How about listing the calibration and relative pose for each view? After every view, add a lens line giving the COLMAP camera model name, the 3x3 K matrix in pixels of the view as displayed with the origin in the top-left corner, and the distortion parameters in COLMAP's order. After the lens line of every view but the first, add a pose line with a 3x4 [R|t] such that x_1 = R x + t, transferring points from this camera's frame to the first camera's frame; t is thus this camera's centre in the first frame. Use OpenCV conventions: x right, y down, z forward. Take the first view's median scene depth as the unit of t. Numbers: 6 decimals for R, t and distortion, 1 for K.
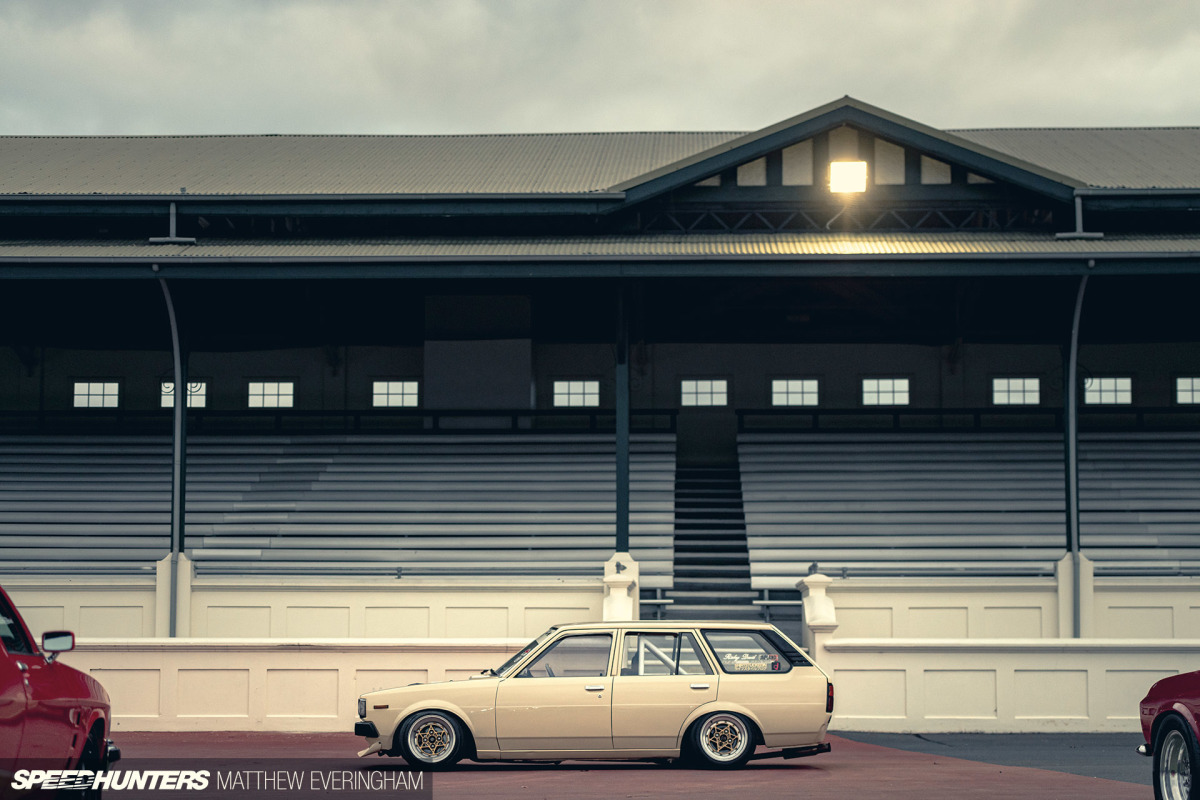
lens RADIAL K [[2454.6, 0, 594.4], [0, 2454.6, 393.8], [0, 0, 1]] dist [-0.050455, 0.000000]
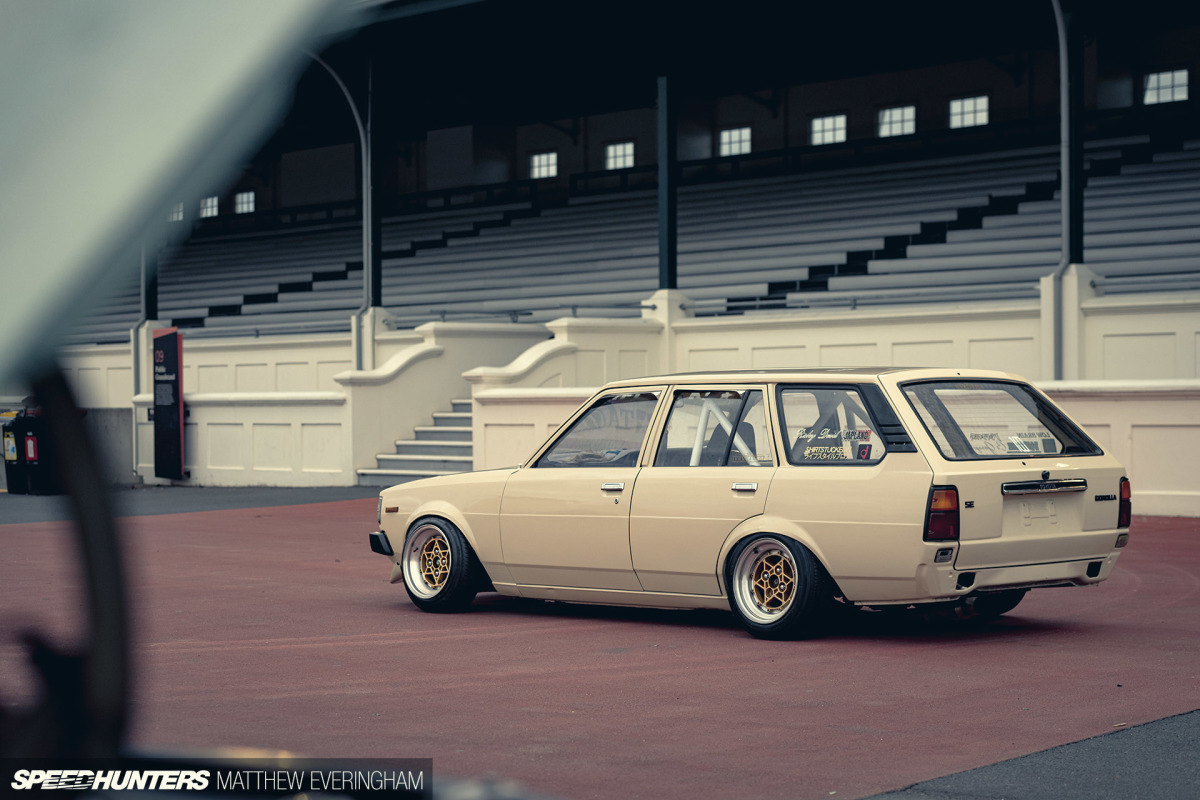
lens RADIAL K [[2454.6, 0, 600.2], [0, 2454.6, 400.0], [0, 0, 1]] dist [-0.050455, 0.000000]
pose [[0.685281, -0.007376, -0.728241, 0.388671], [0.093321, 0.992595, 0.077762, 0.048246], [0.722275, -0.121249, 0.680895, 0.544701]]
